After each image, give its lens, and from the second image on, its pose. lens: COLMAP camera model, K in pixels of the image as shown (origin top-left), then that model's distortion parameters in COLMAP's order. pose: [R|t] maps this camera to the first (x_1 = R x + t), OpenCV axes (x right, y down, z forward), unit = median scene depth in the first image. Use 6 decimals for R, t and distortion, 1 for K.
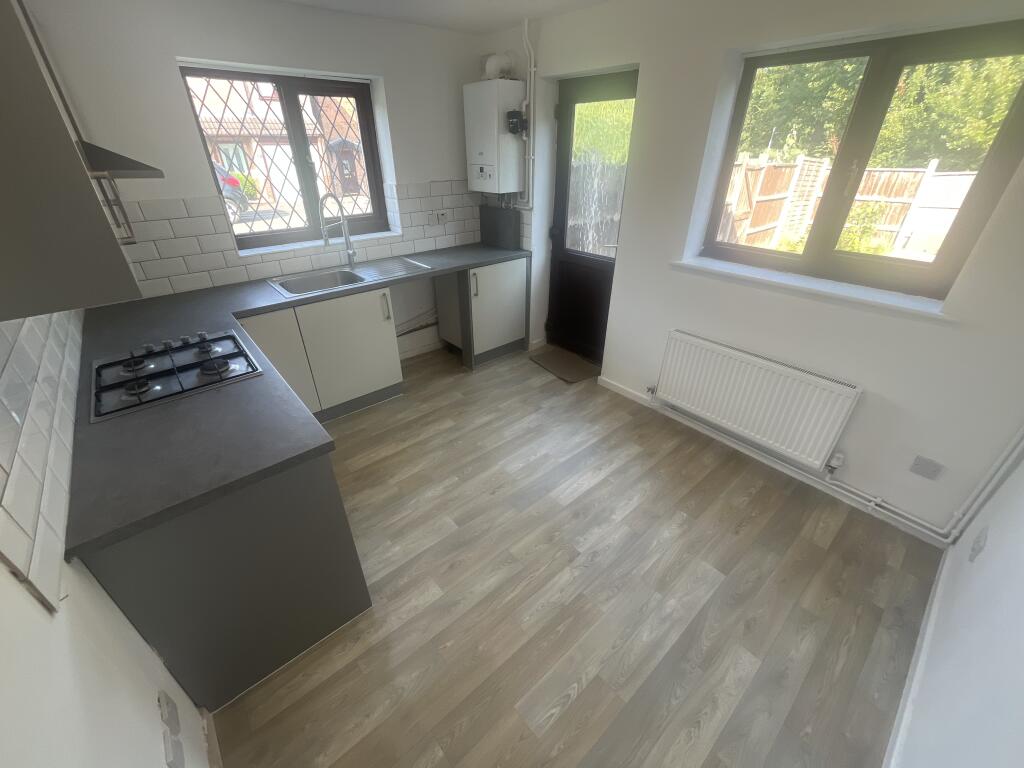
lens RADIAL K [[413.4, 0, 507.0], [0, 413.4, 382.6], [0, 0, 1]] dist [-0.001460, -0.000190]
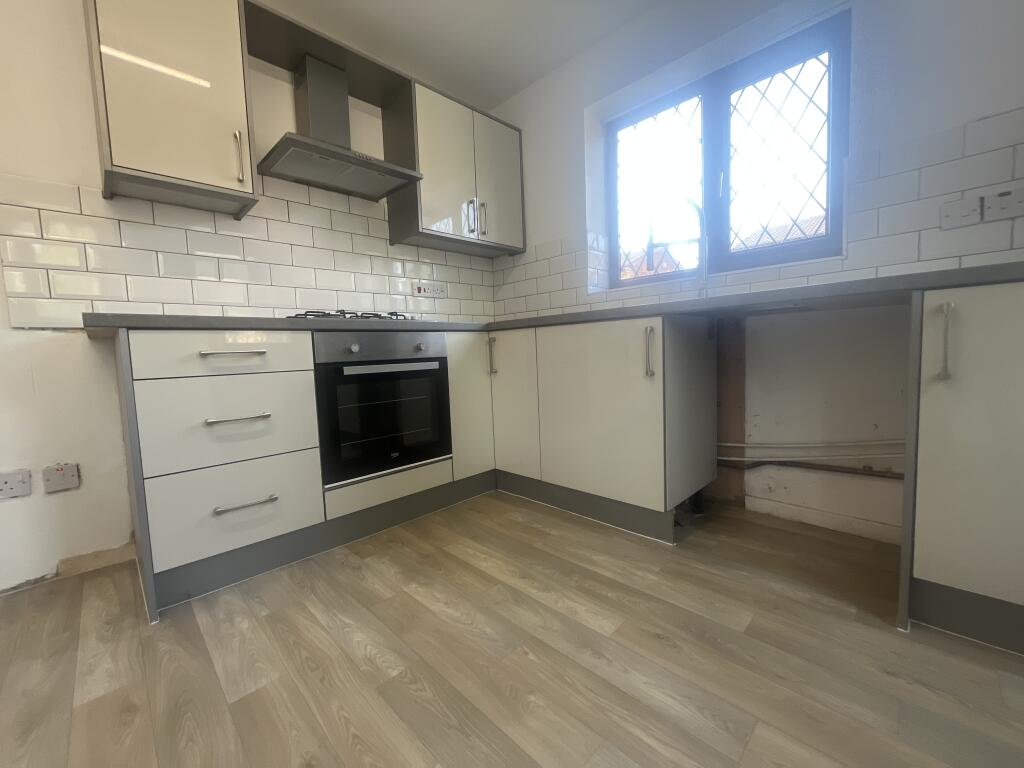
lens RADIAL K [[413.4, 0, 509.1], [0, 413.4, 383.0], [0, 0, 1]] dist [-0.001460, -0.000190]
pose [[0.067977, 0.080102, -0.994466, 0.292756], [-0.462991, 0.885475, 0.039675, -0.102176], [0.883753, 0.457732, 0.097278, 0.983057]]
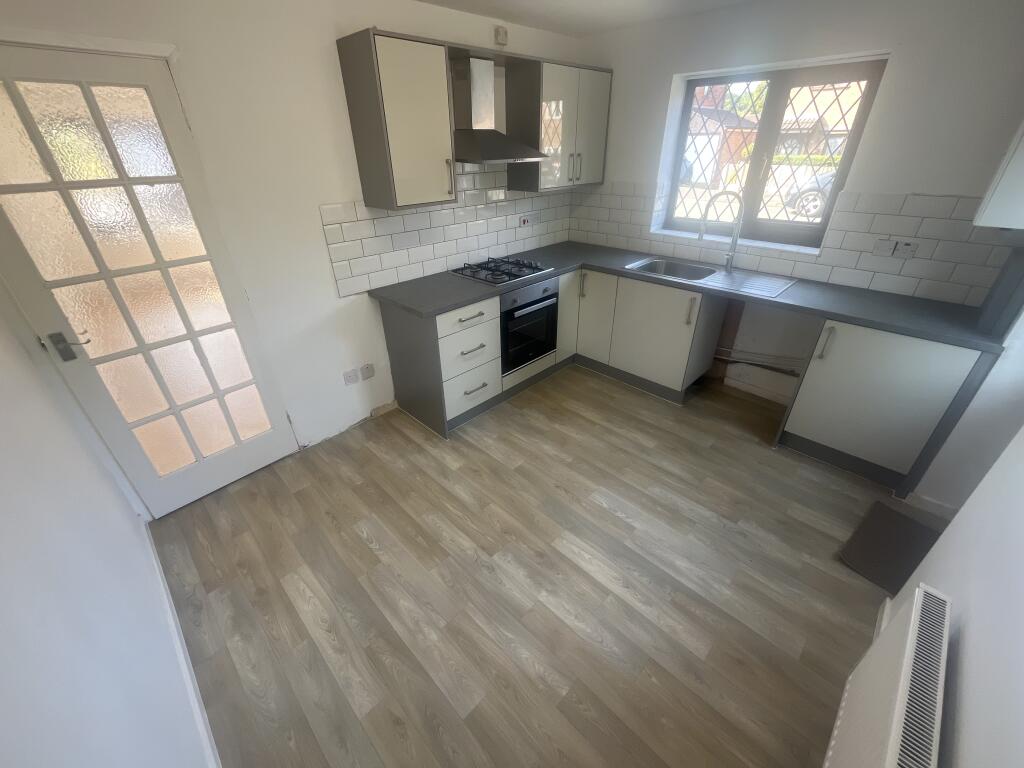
lens RADIAL K [[413.4, 0, 510.0], [0, 413.4, 383.4], [0, 0, 1]] dist [-0.001460, -0.000190]
pose [[0.077801, 0.500863, -0.862023, 0.722187], [-0.483388, 0.775163, 0.406767, -0.294968], [0.871942, 0.385045, 0.302419, 0.497667]]
